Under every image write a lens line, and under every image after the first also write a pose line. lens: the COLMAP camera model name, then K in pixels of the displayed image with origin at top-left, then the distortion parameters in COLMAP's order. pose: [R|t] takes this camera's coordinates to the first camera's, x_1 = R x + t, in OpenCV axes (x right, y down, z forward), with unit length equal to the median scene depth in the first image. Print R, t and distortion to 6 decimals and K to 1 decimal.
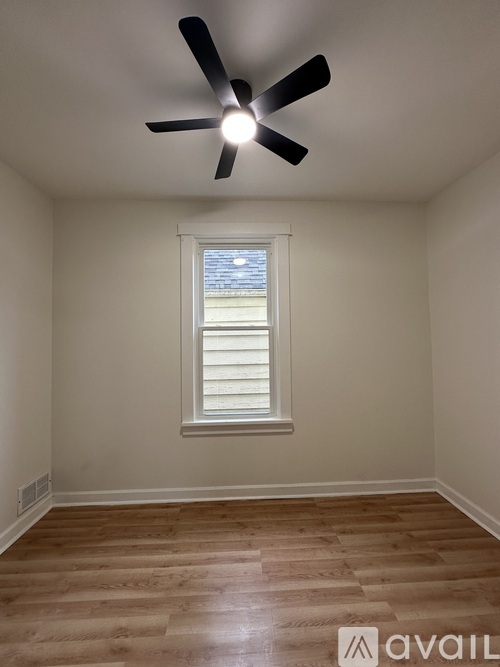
lens RADIAL K [[265.0, 0, 250.0], [0, 265.0, 333.5], [0, 0, 1]] dist [-0.013377, -0.000059]
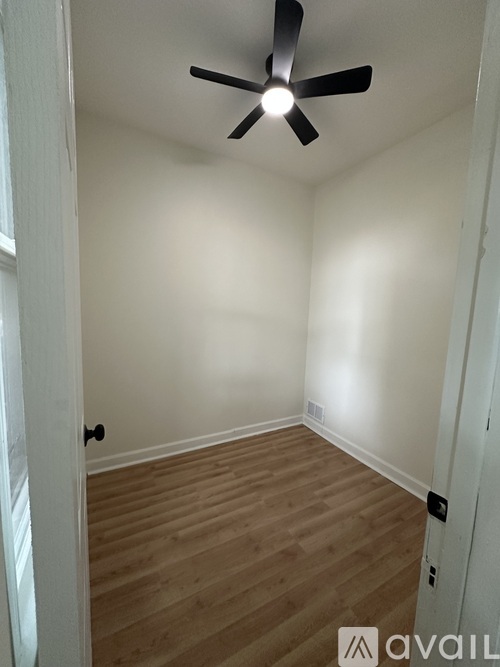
lens RADIAL K [[265.0, 0, 250.0], [0, 265.0, 333.5], [0, 0, 1]] dist [-0.013377, -0.000059]
pose [[0.923559, -0.037349, 0.381632, -0.528786], [-0.019114, 0.989524, 0.143096, -0.006822], [-0.382979, -0.139452, 0.913171, -0.042232]]
